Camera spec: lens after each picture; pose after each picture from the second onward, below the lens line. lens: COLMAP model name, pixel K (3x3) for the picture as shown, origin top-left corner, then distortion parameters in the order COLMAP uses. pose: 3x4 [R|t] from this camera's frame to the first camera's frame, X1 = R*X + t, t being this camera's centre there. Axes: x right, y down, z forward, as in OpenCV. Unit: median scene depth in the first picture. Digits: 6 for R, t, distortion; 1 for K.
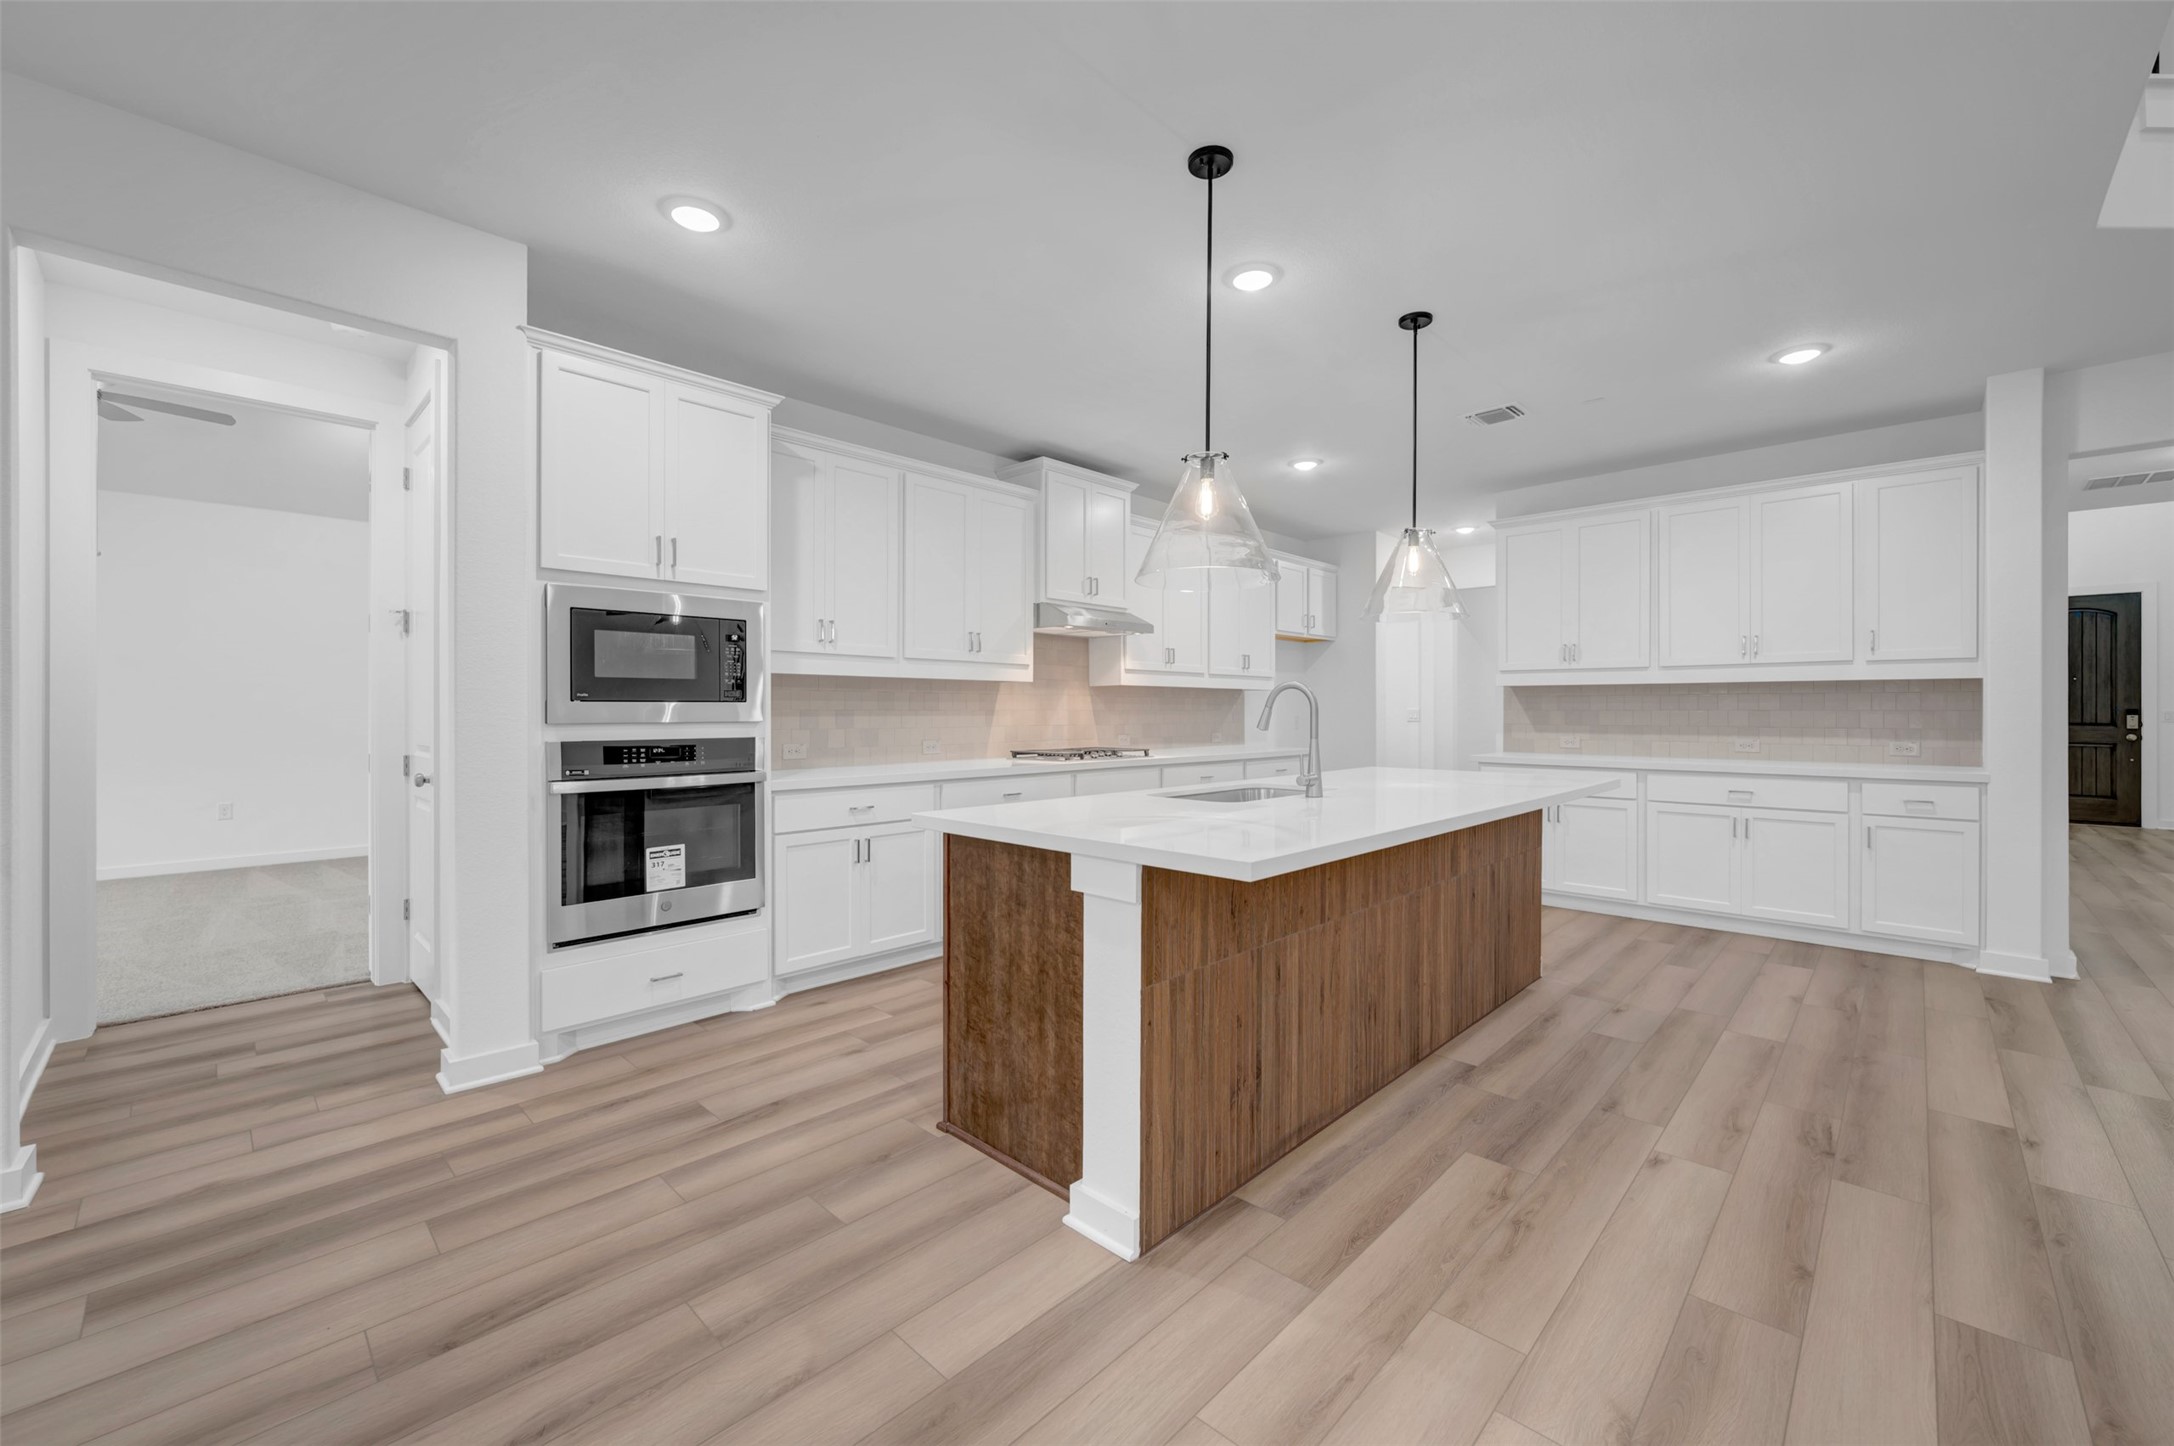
lens RADIAL K [[864.8, 0, 1104.4], [0, 864.8, 718.3], [0, 0, 1]] dist [-0.007267, 0.000438]
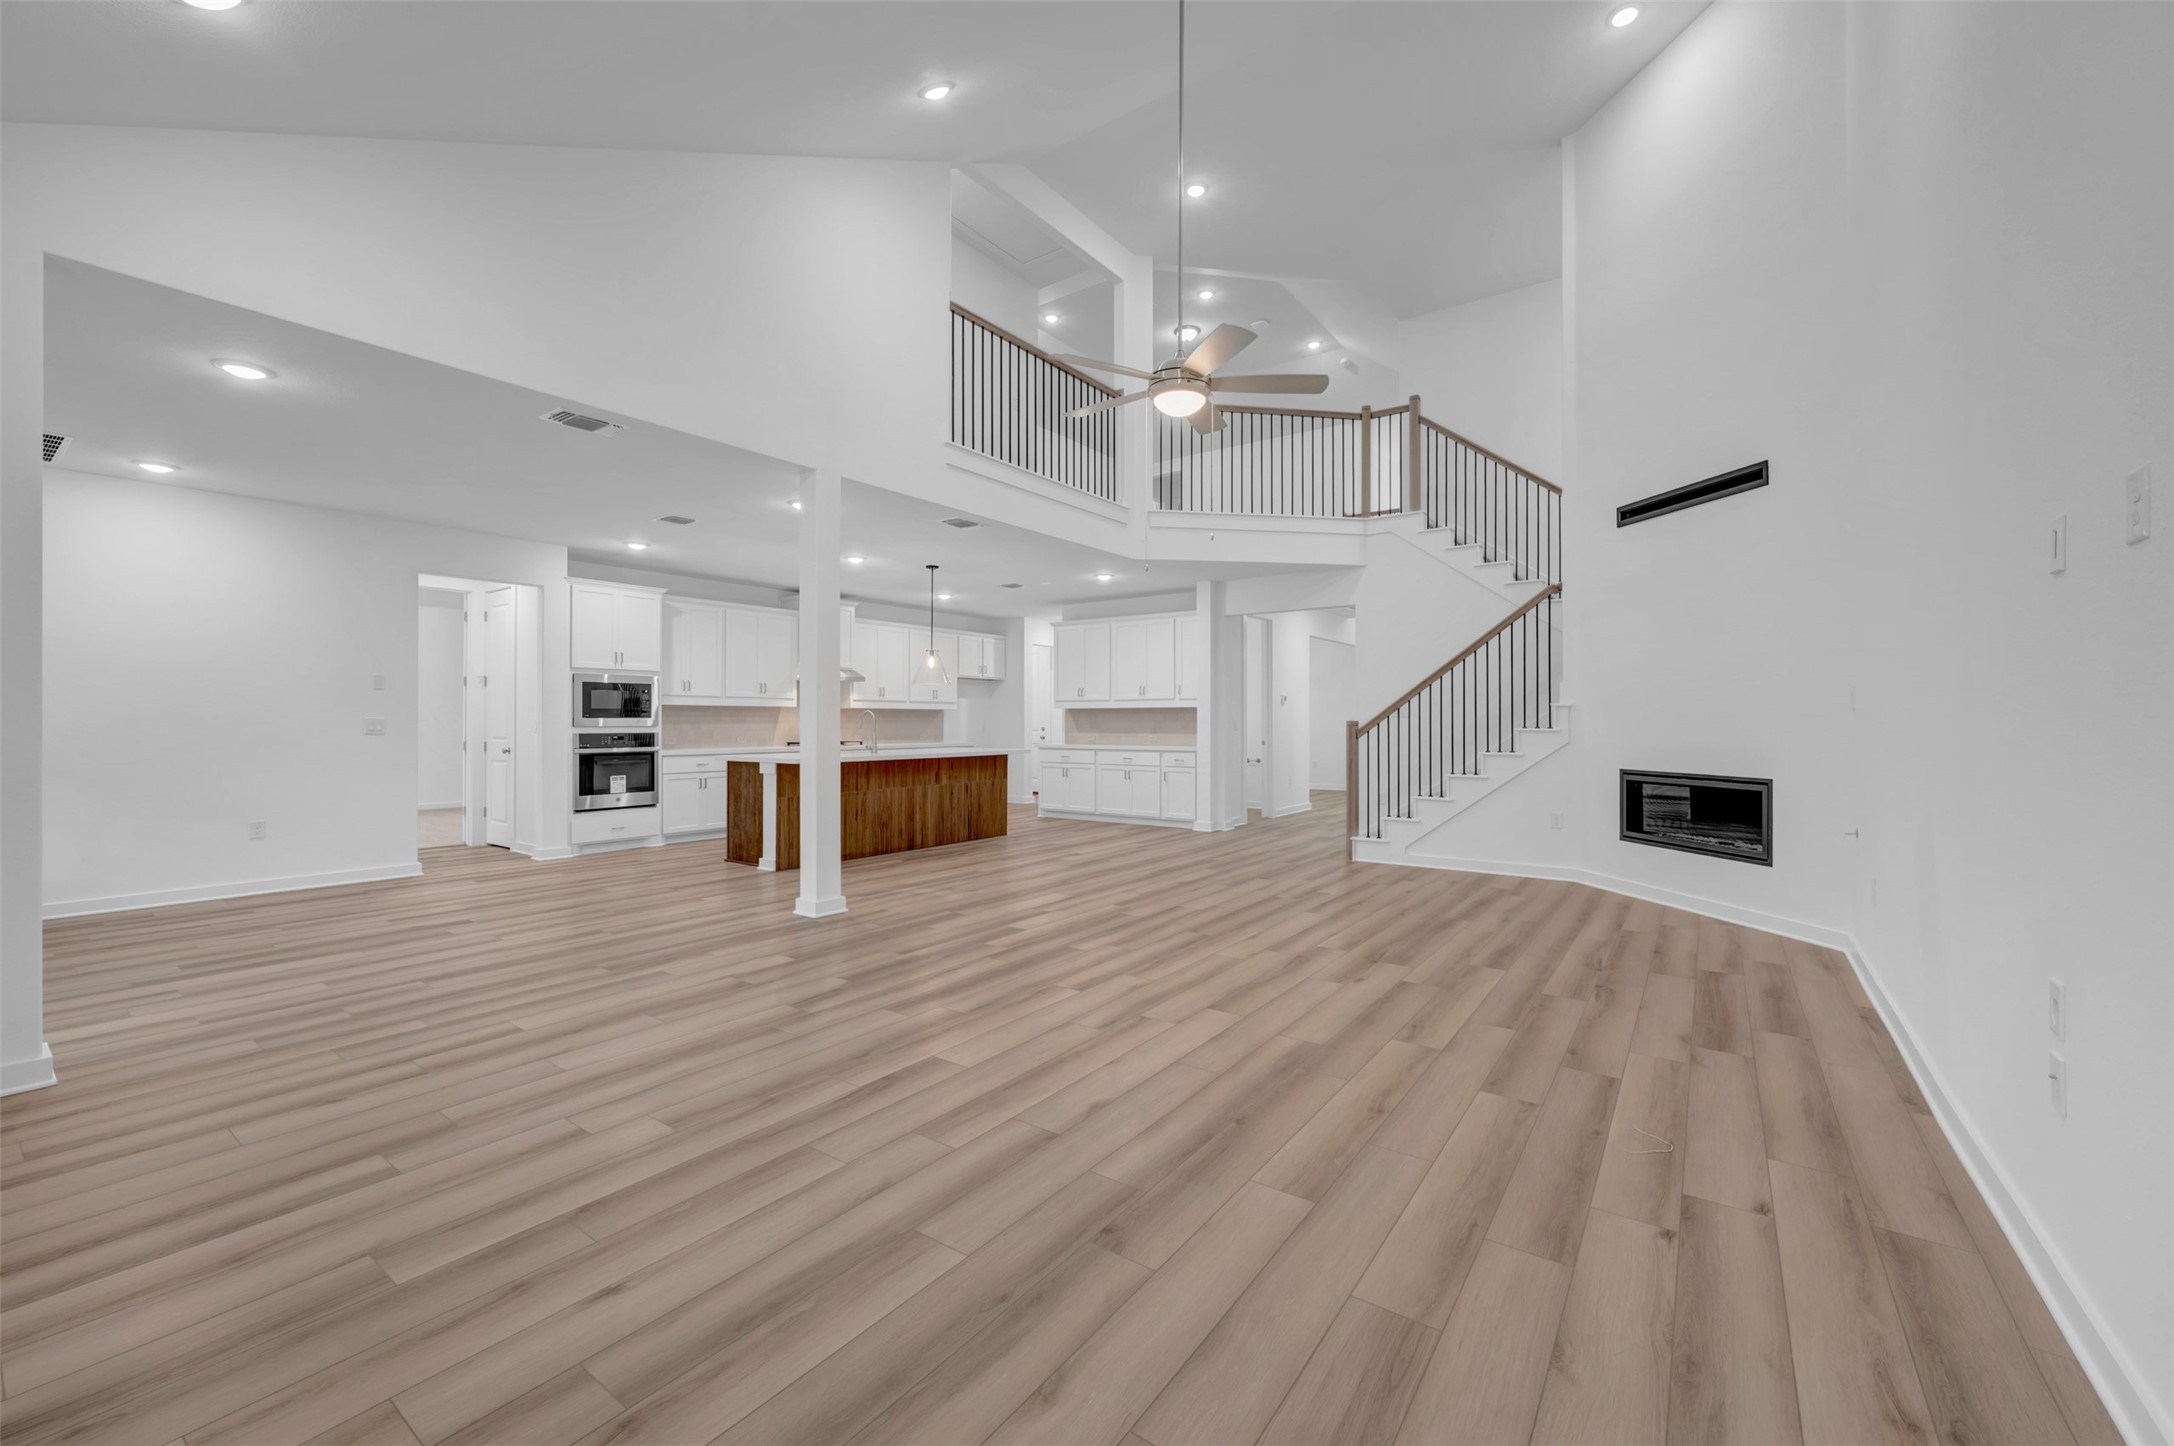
lens RADIAL K [[864.8, 0, 1104.7], [0, 864.8, 716.8], [0, 0, 1]] dist [-0.007267, 0.000438]
pose [[0.990562, 0.000199, 0.137062, 0.538035], [0.001760, 0.999898, -0.014173, 0.015369], [-0.137051, 0.014281, 0.990461, -1.648508]]
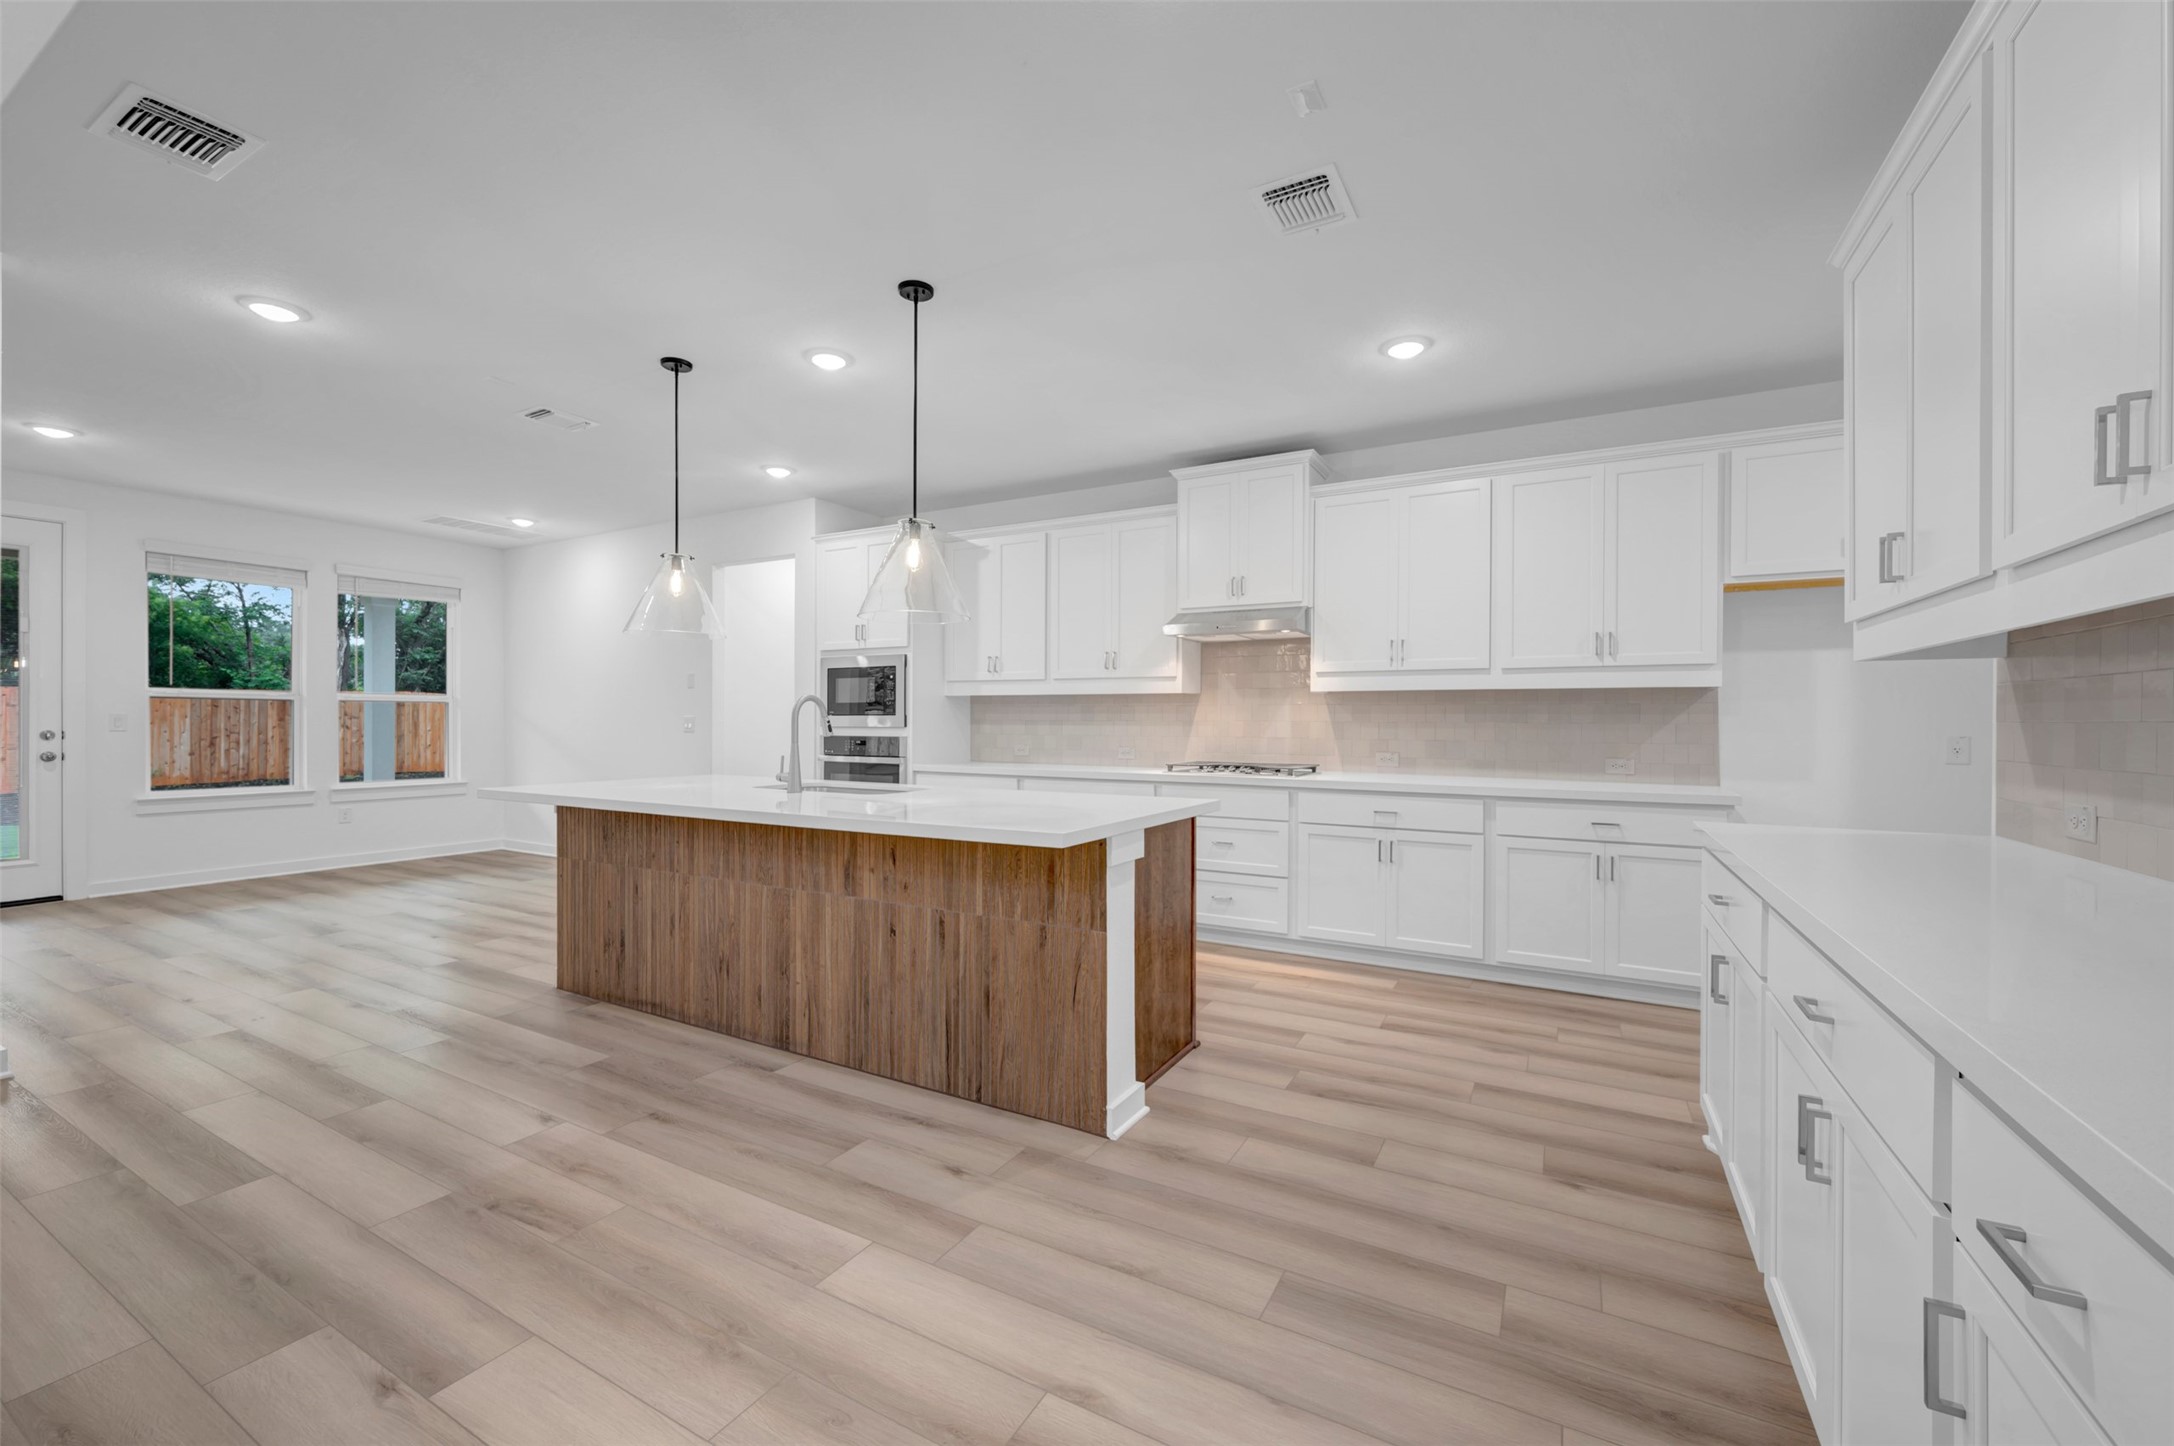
lens RADIAL K [[864.8, 0, 1077.8], [0, 864.8, 726.0], [0, 0, 1]] dist [-0.007267, 0.000438]
pose [[0.244252, 0.006056, -0.969693, 1.349791], [-0.011431, 0.999929, 0.003366, -0.008017], [0.969644, 0.010263, 0.244304, 0.988923]]
